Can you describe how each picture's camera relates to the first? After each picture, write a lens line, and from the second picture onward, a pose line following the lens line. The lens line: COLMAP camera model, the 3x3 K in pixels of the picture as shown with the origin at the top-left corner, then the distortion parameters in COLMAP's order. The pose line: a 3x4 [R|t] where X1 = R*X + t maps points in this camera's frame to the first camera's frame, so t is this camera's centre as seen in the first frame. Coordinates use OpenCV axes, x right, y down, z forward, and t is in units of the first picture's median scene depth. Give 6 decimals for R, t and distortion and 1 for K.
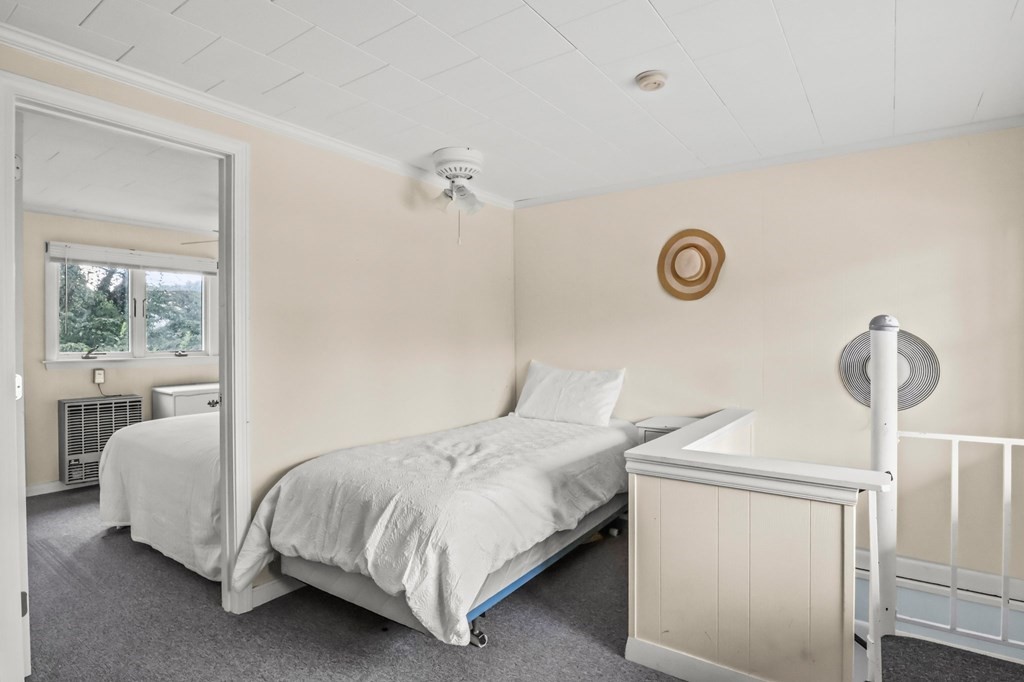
lens RADIAL K [[537.6, 0, 508.1], [0, 537.6, 340.6], [0, 0, 1]] dist [0.003821, -0.000452]
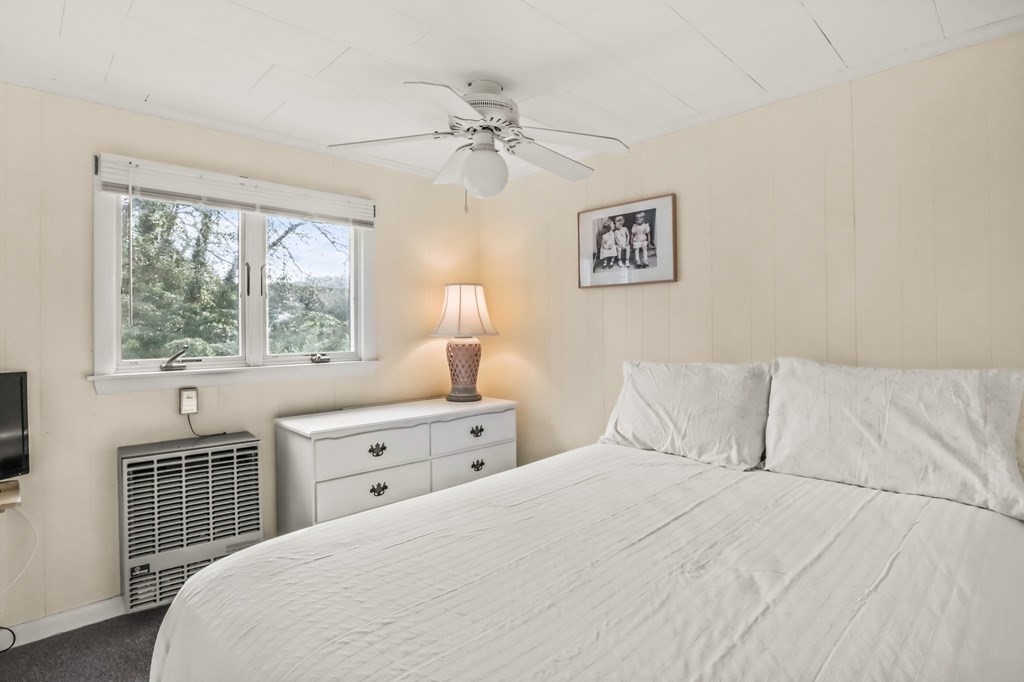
lens RADIAL K [[529.6, 0, 515.5], [0, 529.6, 330.7], [0, 0, 1]] dist [0.000062, 0.002040]
pose [[0.987263, -0.006990, -0.158942, -0.338715], [0.006430, 0.999971, -0.004037, -0.002278], [0.158966, 0.002964, 0.987280, 0.513221]]
